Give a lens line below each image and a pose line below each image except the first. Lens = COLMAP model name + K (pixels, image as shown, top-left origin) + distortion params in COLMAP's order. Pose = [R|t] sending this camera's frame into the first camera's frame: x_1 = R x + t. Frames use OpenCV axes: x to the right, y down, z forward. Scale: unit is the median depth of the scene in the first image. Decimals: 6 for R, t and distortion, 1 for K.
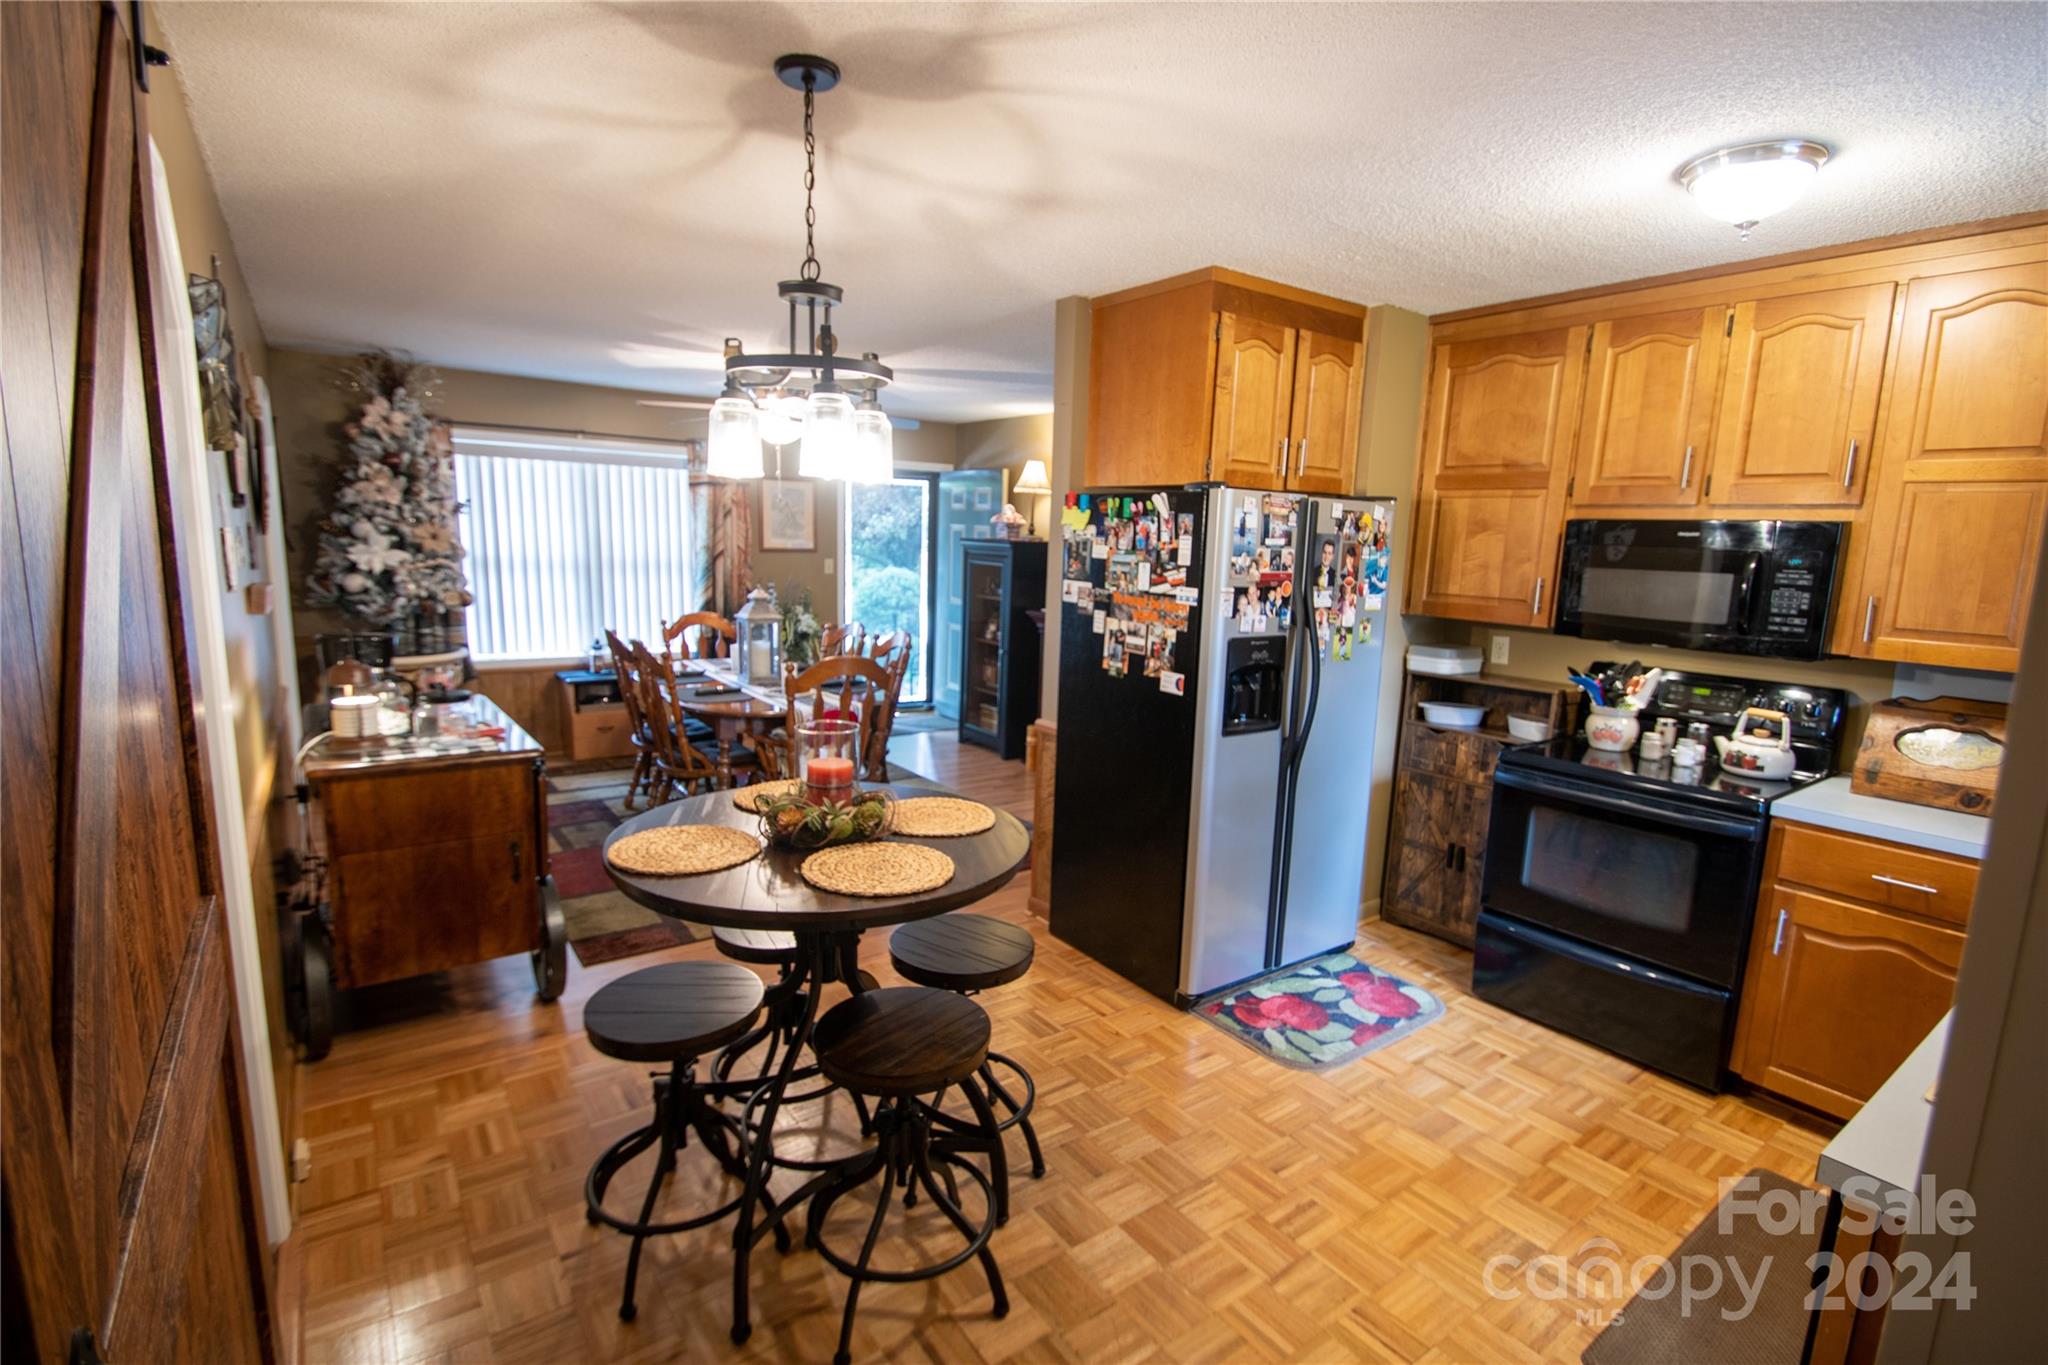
lens RADIAL K [[948.8, 0, 1043.4], [0, 948.8, 672.5], [0, 0, 1]] dist [-0.004378, -0.002504]
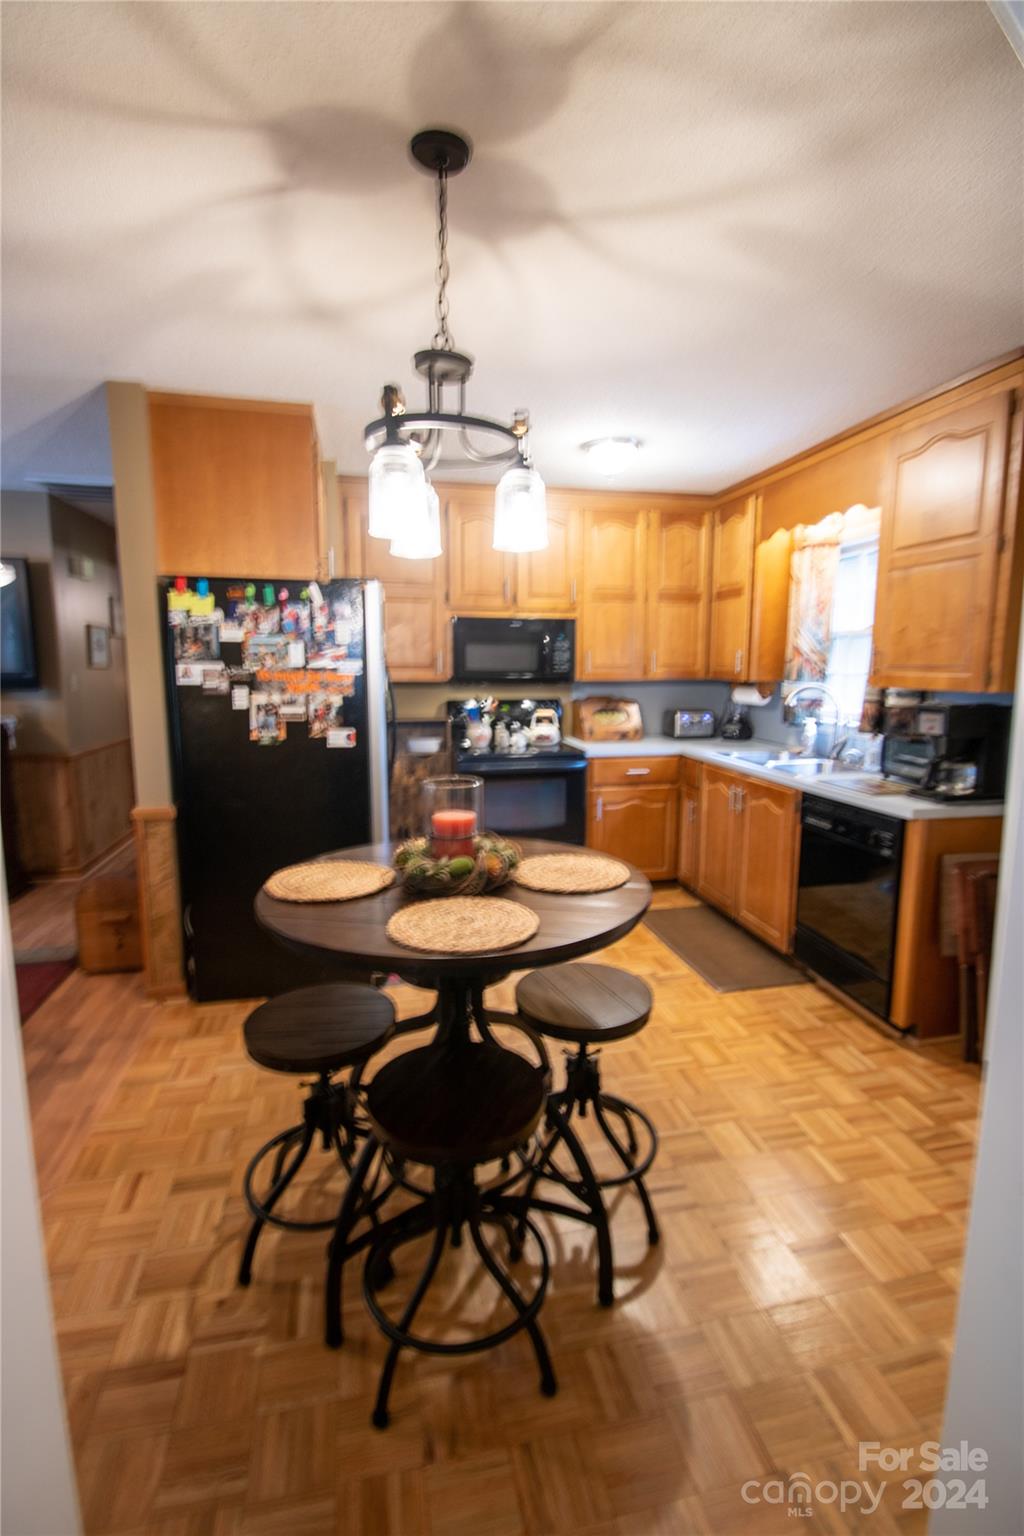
lens RADIAL K [[711.6, 0, 528.0], [0, 711.6, 766.8], [0, 0, 1]] dist [-0.004378, -0.002504]
pose [[0.411000, -0.168314, 0.895963, -0.596071], [0.138234, 0.982950, 0.121244, -0.030849], [-0.901094, 0.074021, 0.427259, 0.368832]]
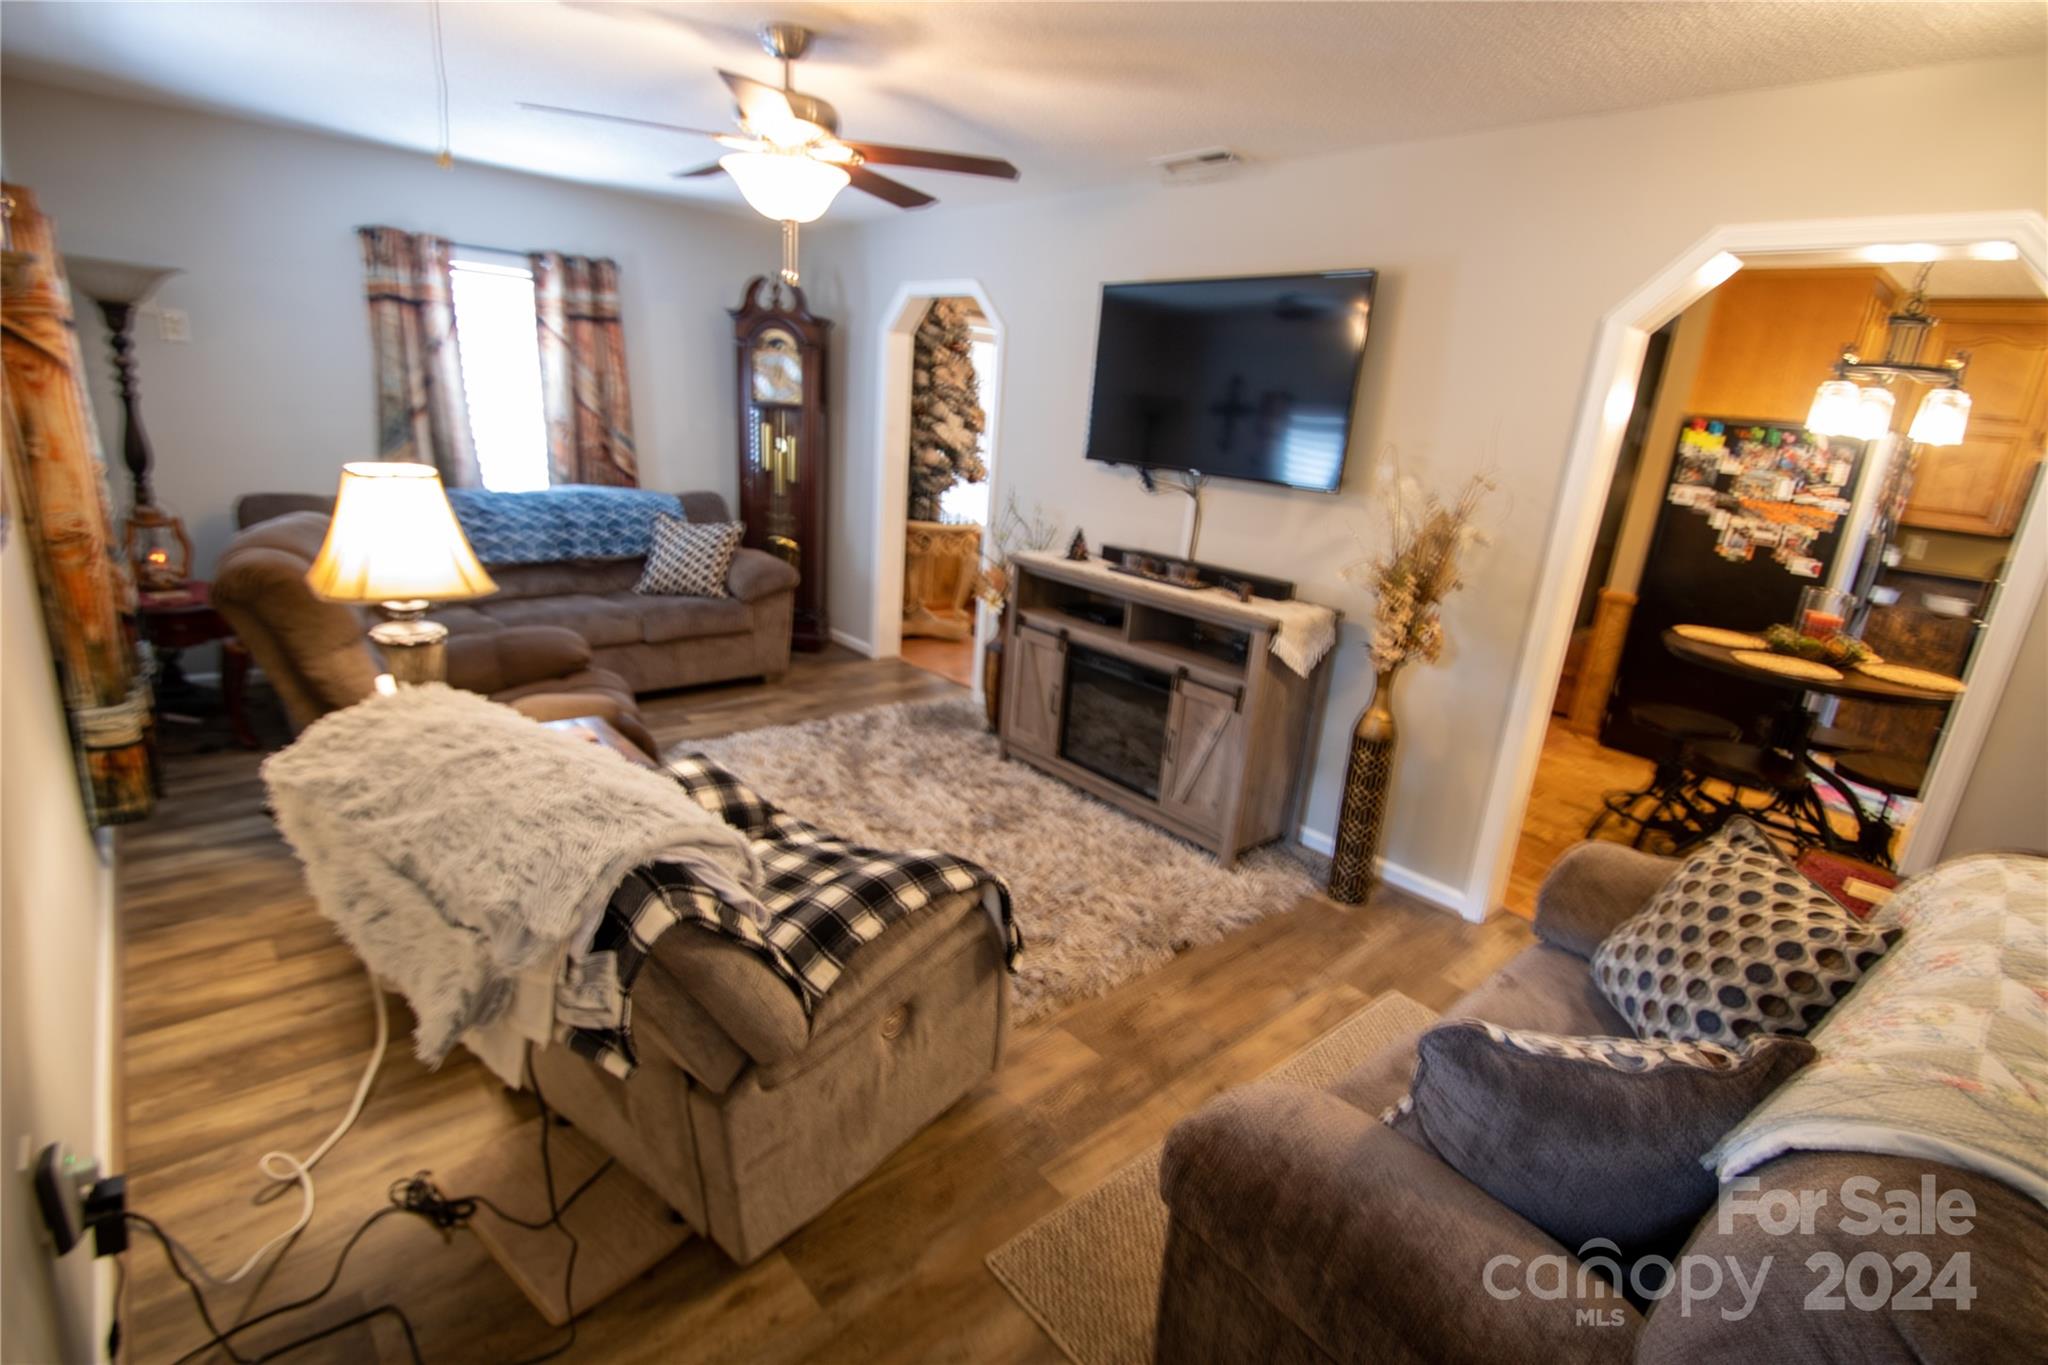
lens RADIAL K [[948.8, 0, 1030.9], [0, 948.8, 691.9], [0, 0, 1]] dist [-0.004378, -0.002504]
pose [[0.996150, 0.013998, 0.086542, -1.113405], [-0.027677, 0.986899, 0.158950, 0.002923], [-0.083183, -0.160733, 0.983486, -0.321862]]
